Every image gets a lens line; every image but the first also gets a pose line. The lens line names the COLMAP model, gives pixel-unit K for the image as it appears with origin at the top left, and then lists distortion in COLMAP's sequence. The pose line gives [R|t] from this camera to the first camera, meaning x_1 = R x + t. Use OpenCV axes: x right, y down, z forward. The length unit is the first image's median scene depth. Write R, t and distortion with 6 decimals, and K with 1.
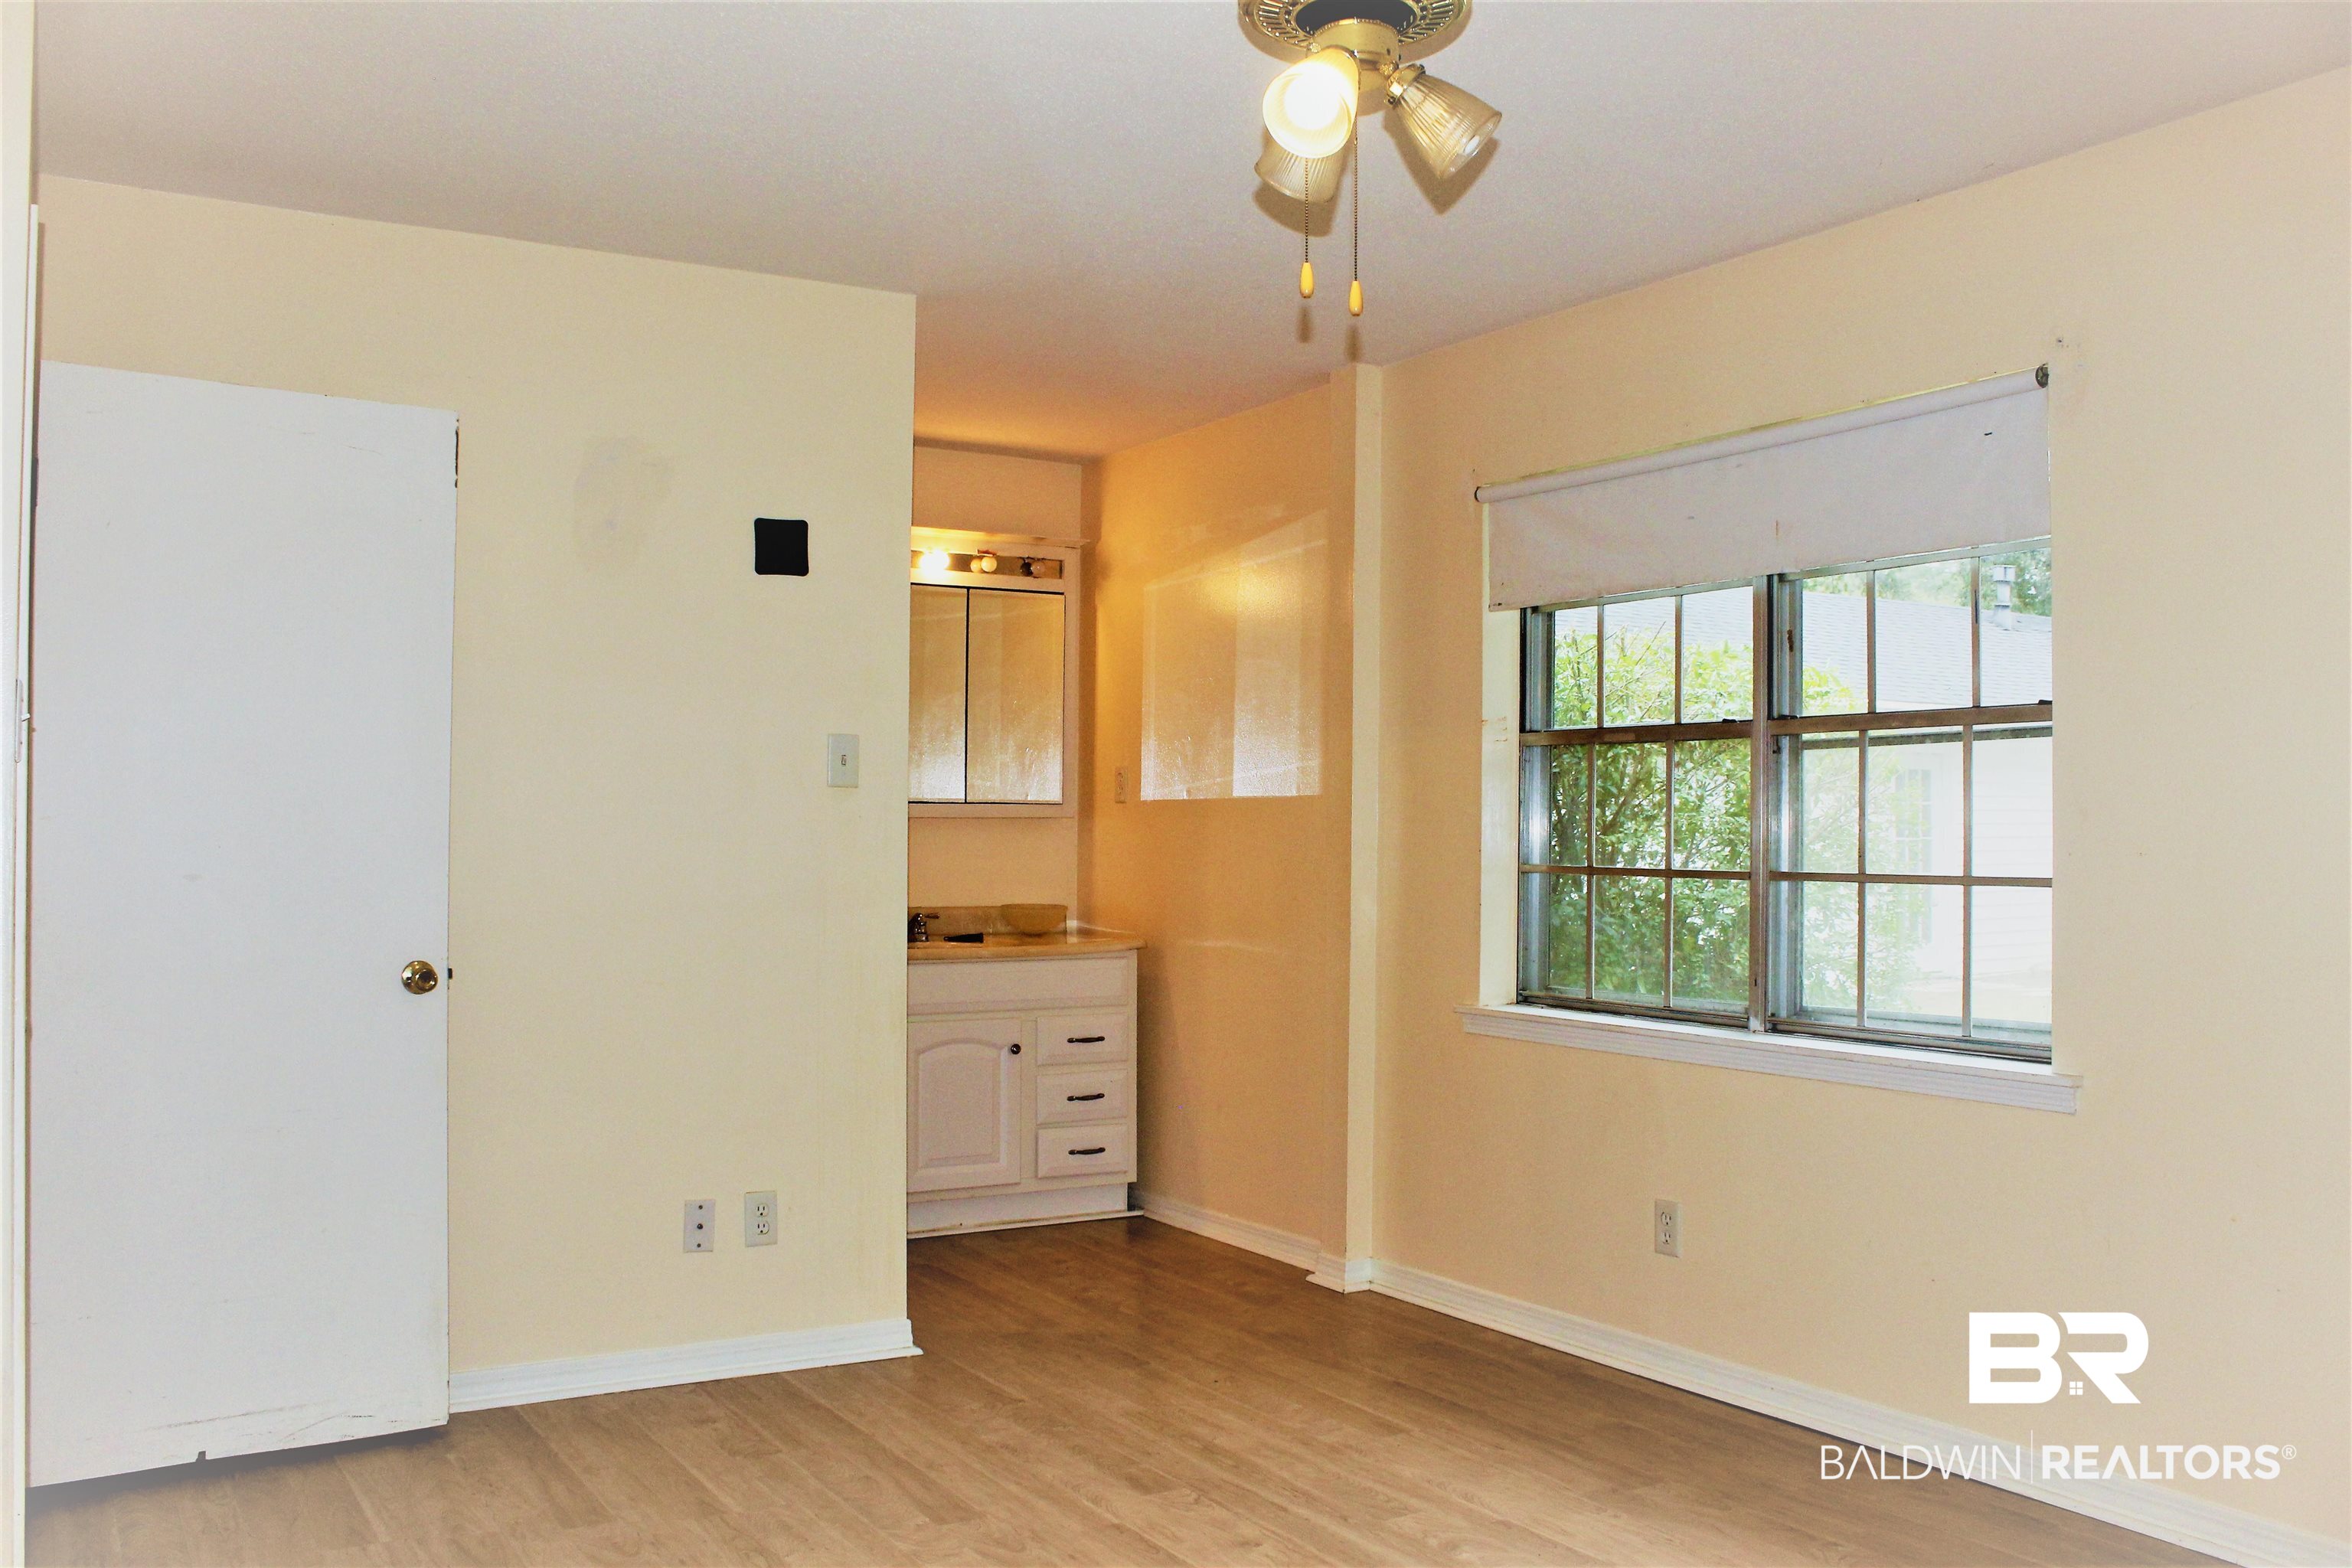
lens RADIAL K [[1974.7, 0, 1175.1], [0, 1974.7, 787.7], [0, 0, 1]] dist [-0.149733, 0.126371]
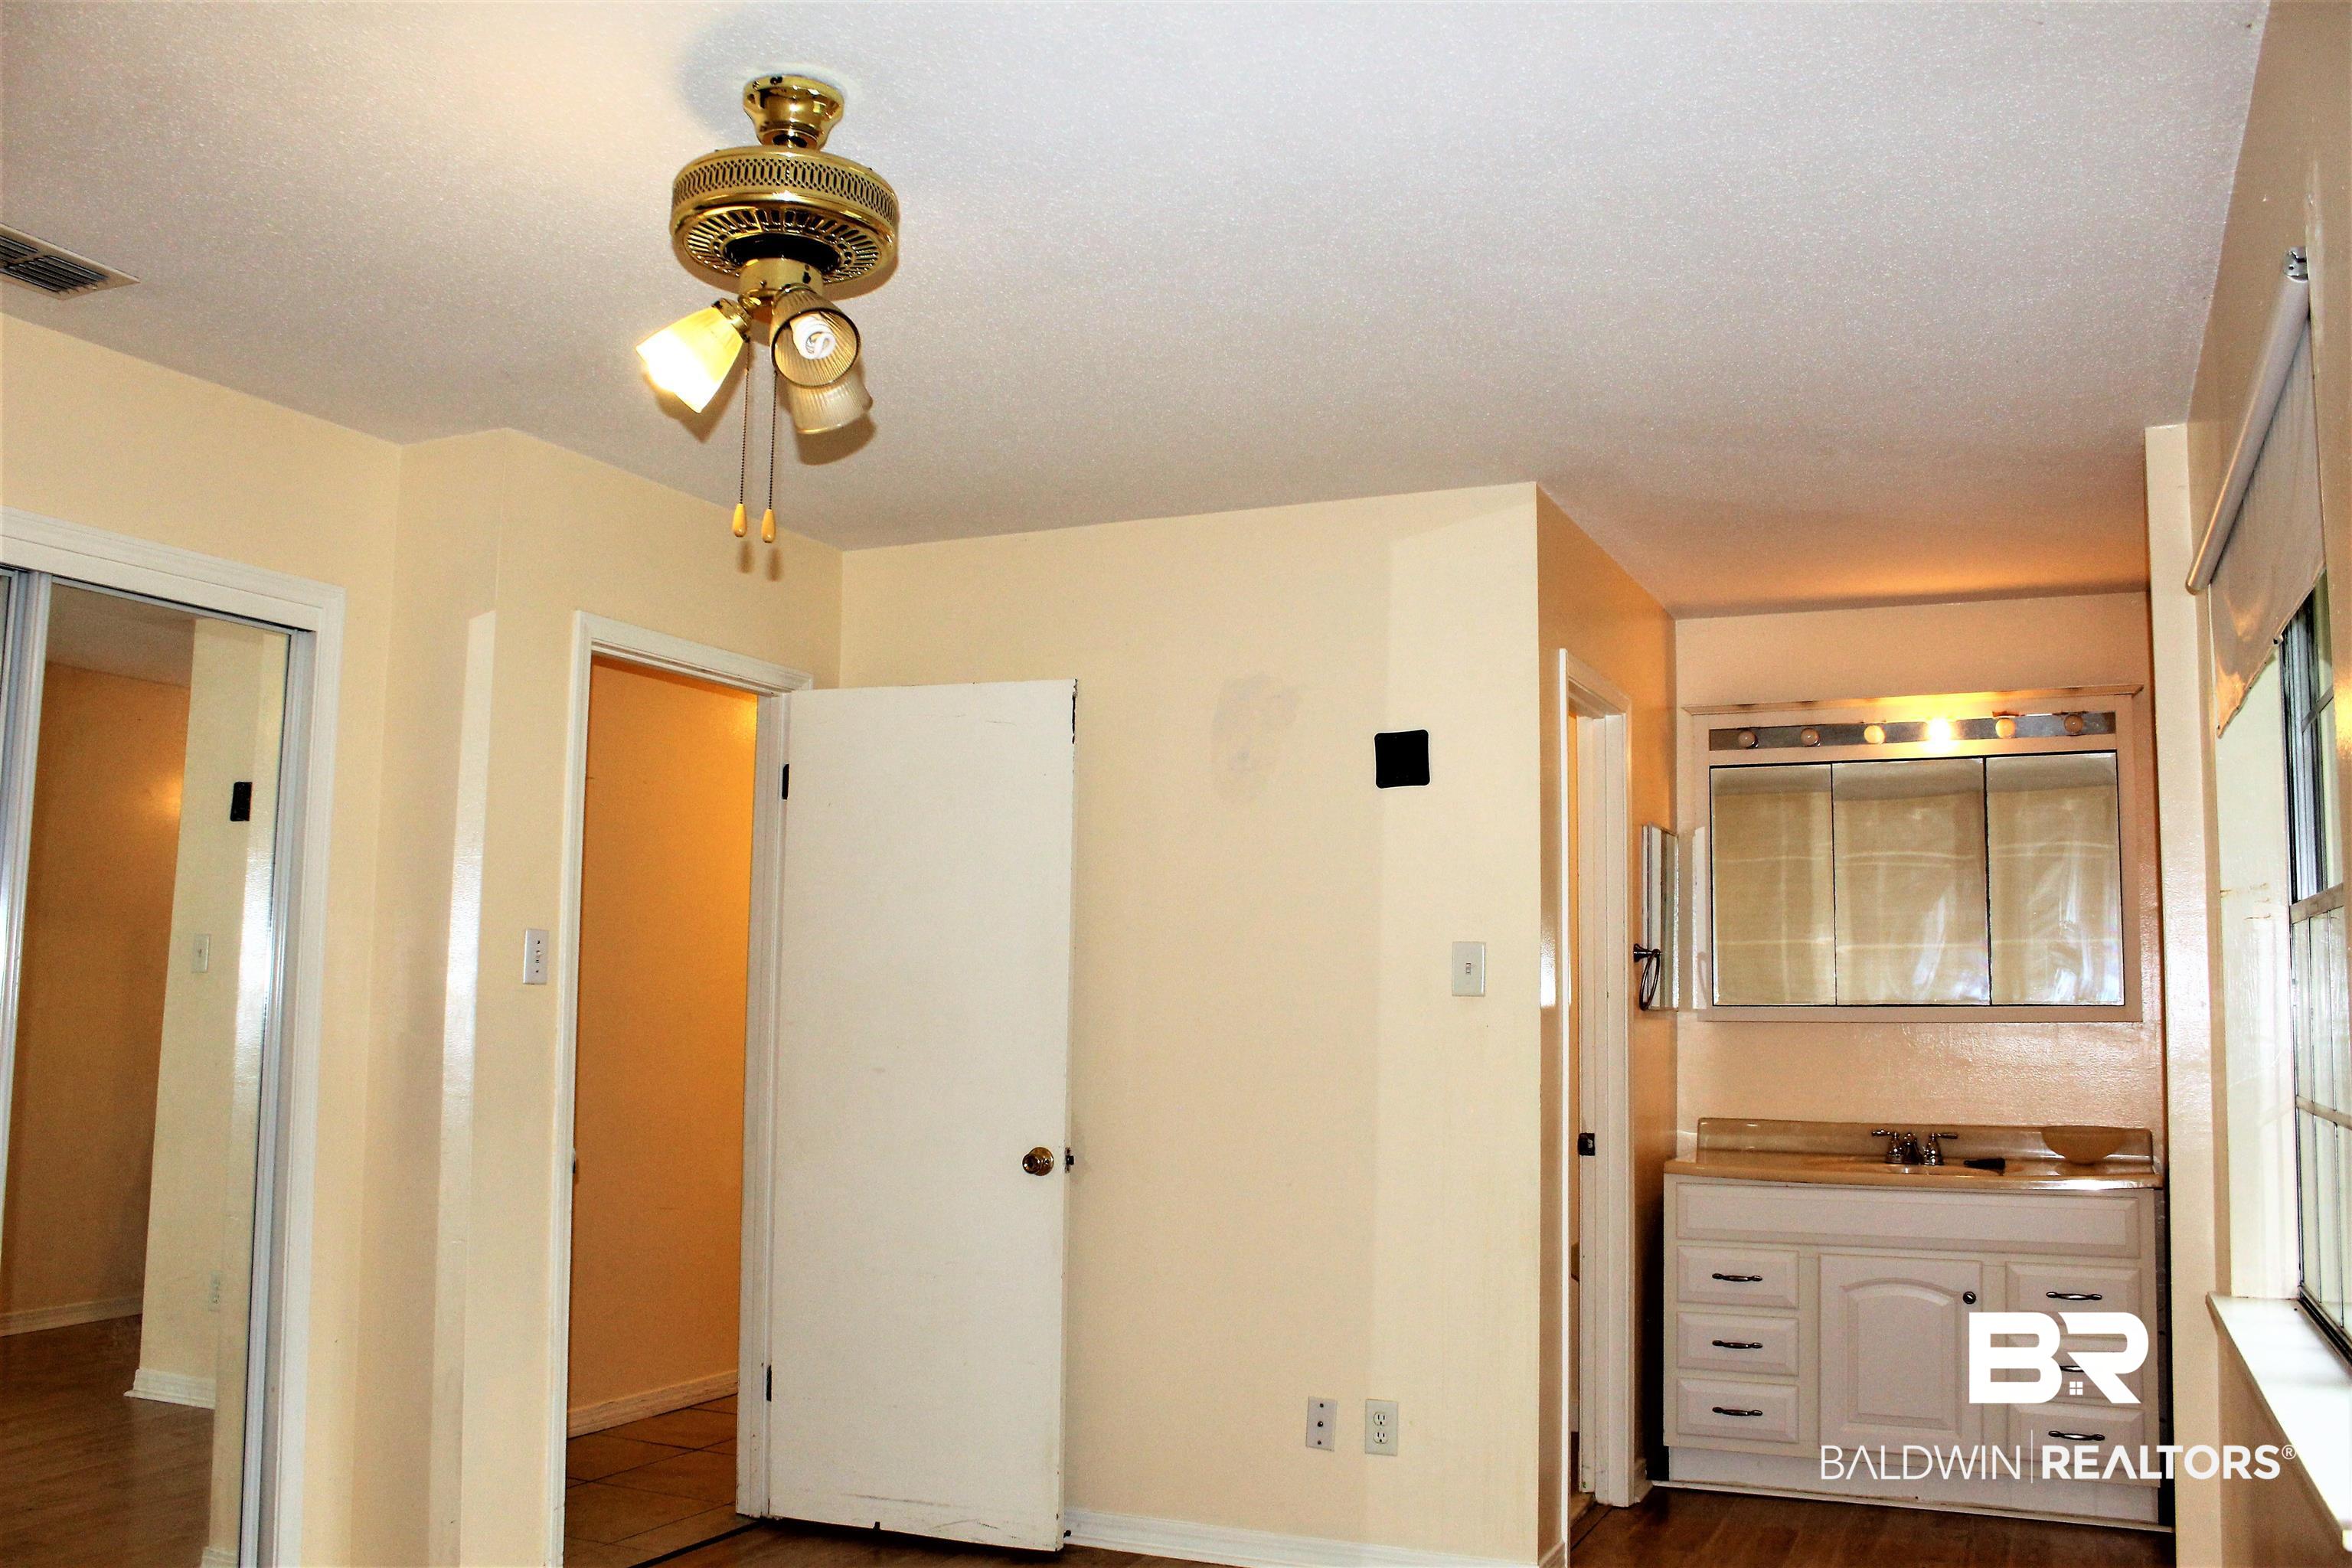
lens RADIAL K [[1974.7, 0, 1173.7], [0, 1974.7, 786.0], [0, 0, 1]] dist [-0.149733, 0.126371]
pose [[0.568361, -0.089357, -0.817912, 0.558921], [0.006525, 0.994543, -0.104120, -0.003534], [0.822753, 0.053841, 0.565843, 0.322596]]
